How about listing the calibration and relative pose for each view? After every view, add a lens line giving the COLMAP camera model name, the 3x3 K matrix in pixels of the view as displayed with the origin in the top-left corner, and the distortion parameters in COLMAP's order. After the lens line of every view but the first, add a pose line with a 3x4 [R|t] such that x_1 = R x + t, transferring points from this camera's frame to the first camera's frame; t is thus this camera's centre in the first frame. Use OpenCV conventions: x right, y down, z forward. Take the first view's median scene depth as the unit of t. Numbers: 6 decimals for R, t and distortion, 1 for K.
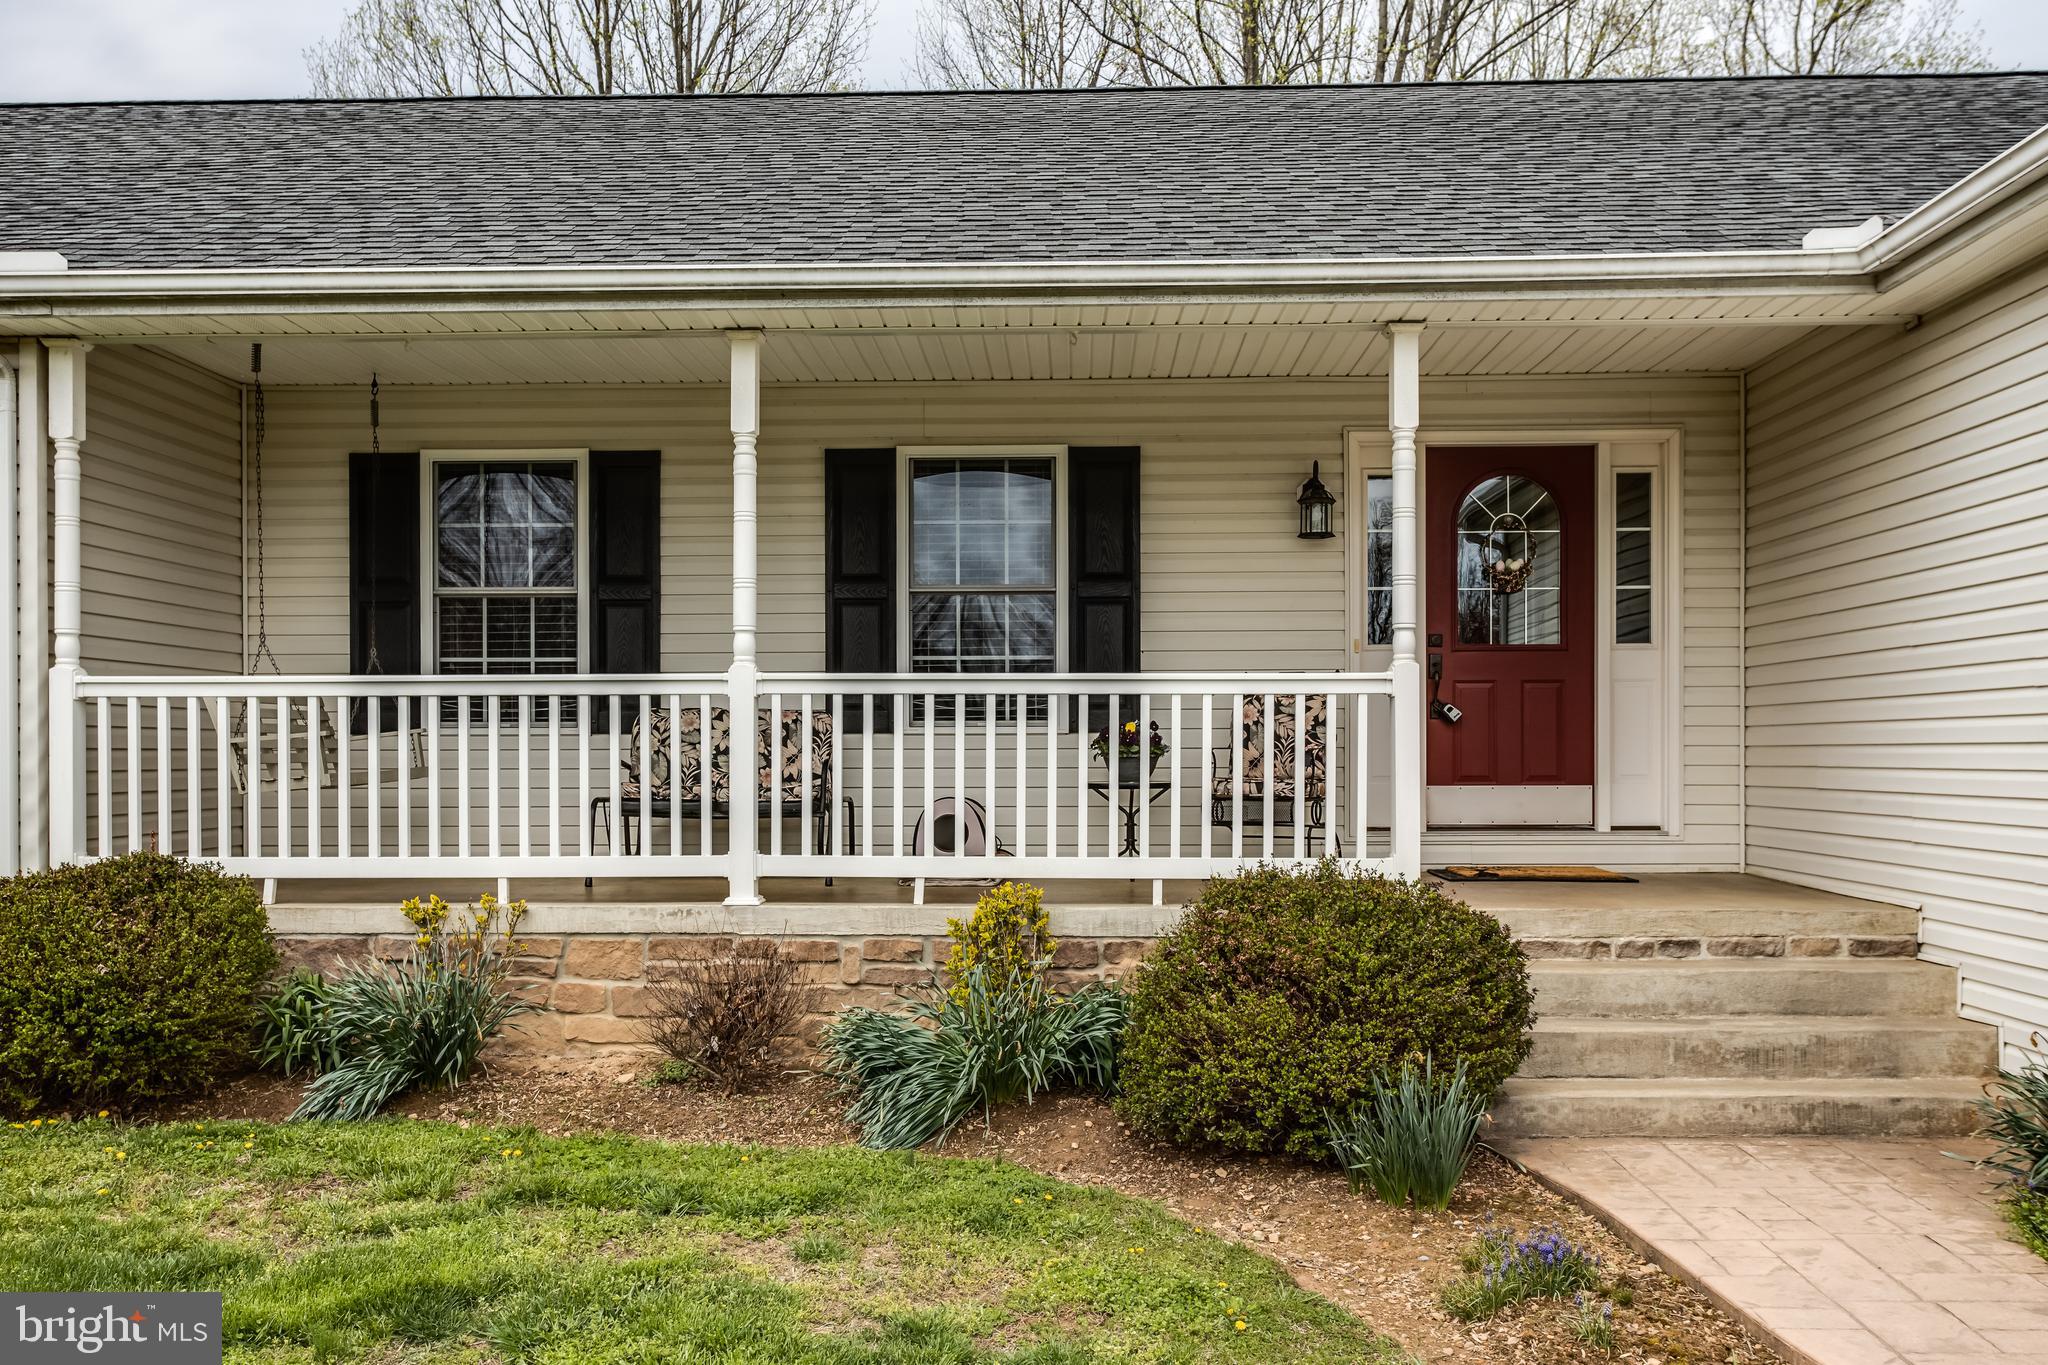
lens RADIAL K [[1658.4, 0, 1070.6], [0, 1658.4, 723.0], [0, 0, 1]] dist [0.026914, -0.014510]
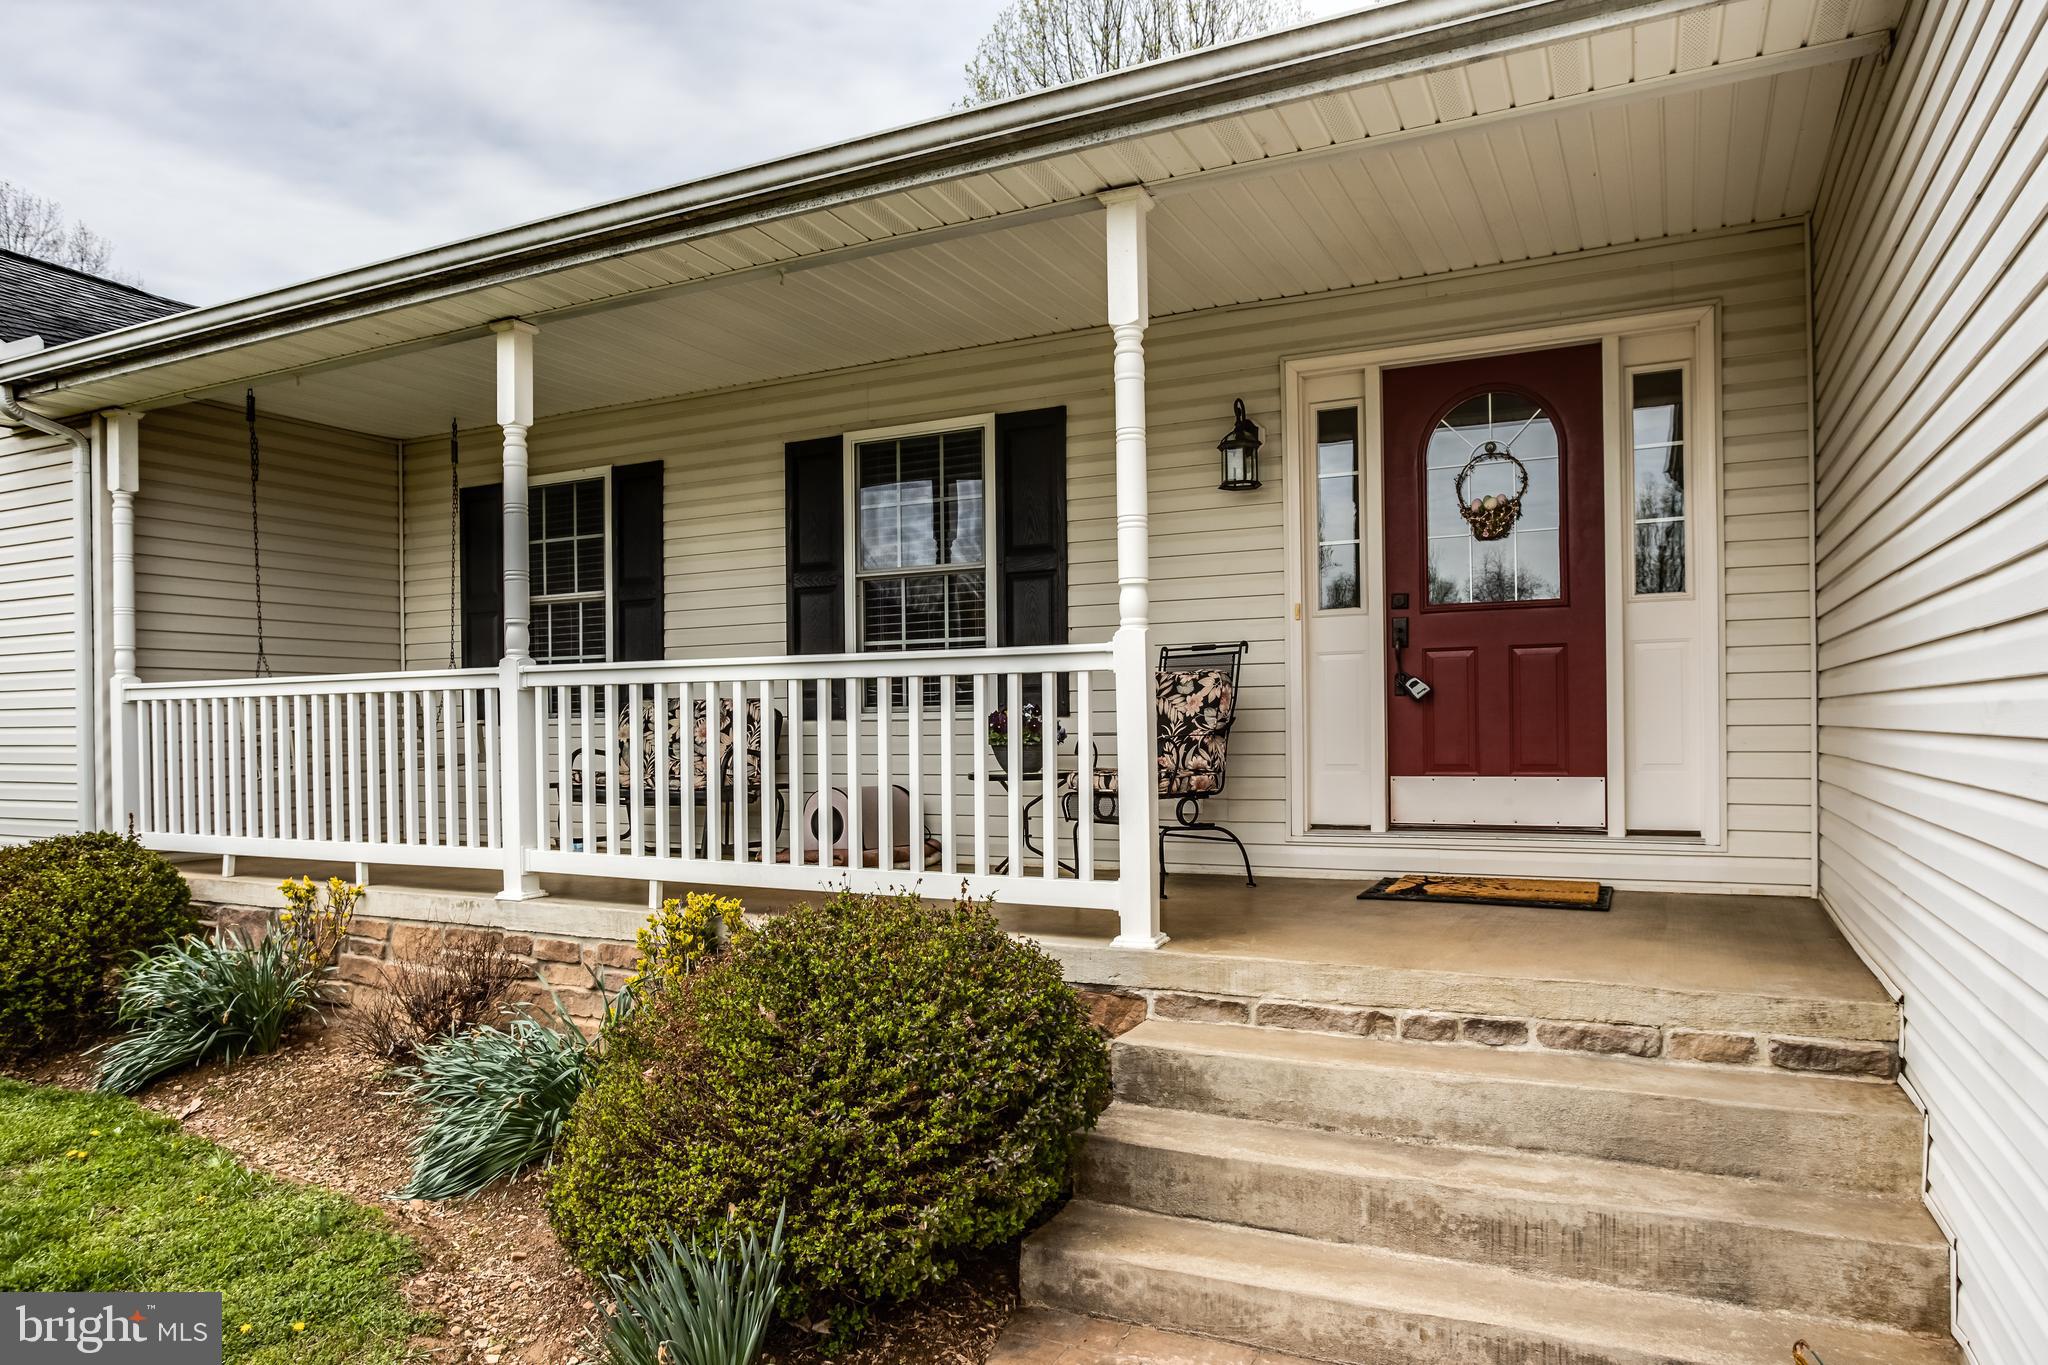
lens RADIAL K [[1276.1, 0, 1042.7], [0, 1276.1, 702.0], [0, 0, 1]] dist [-0.015021, 0.006772]
pose [[0.909853, -0.014919, -0.414663, 0.404964], [0.017582, 0.999842, 0.002607, -0.005003], [0.414558, -0.009663, 0.909972, 0.435183]]
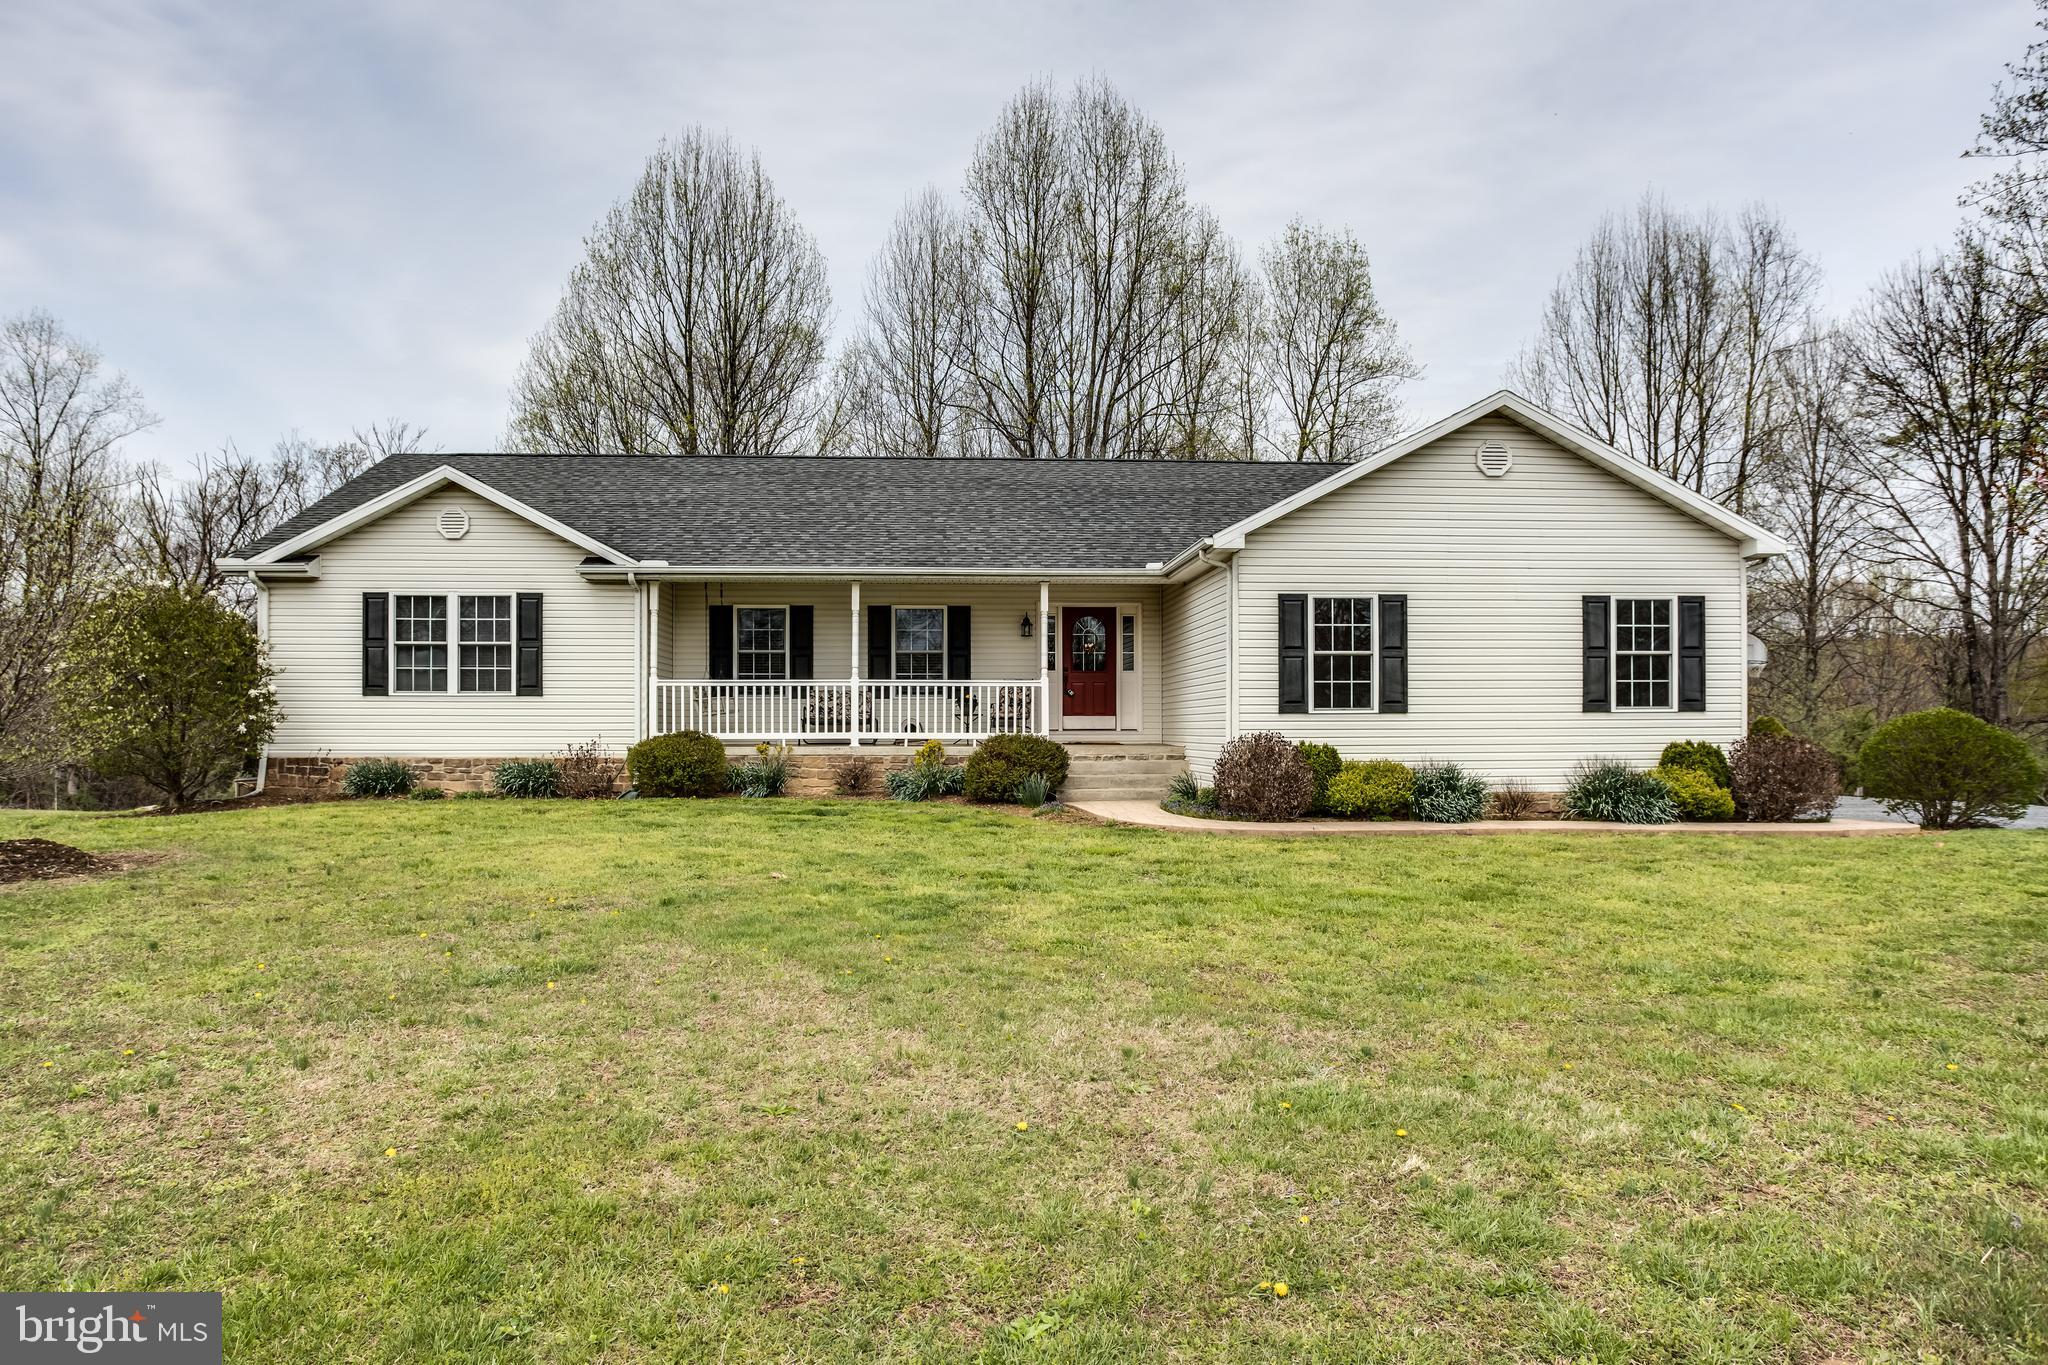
lens RADIAL K [[994.5, 0, 1035.5], [0, 994.5, 711.4], [0, 0, 1]] dist [-0.024009, -0.000856]
pose [[0.995034, 0.001307, 0.099523, -0.028180], [-0.002025, 0.999973, 0.007113, 0.020261], [-0.099511, -0.007279, 0.995010, -1.095184]]
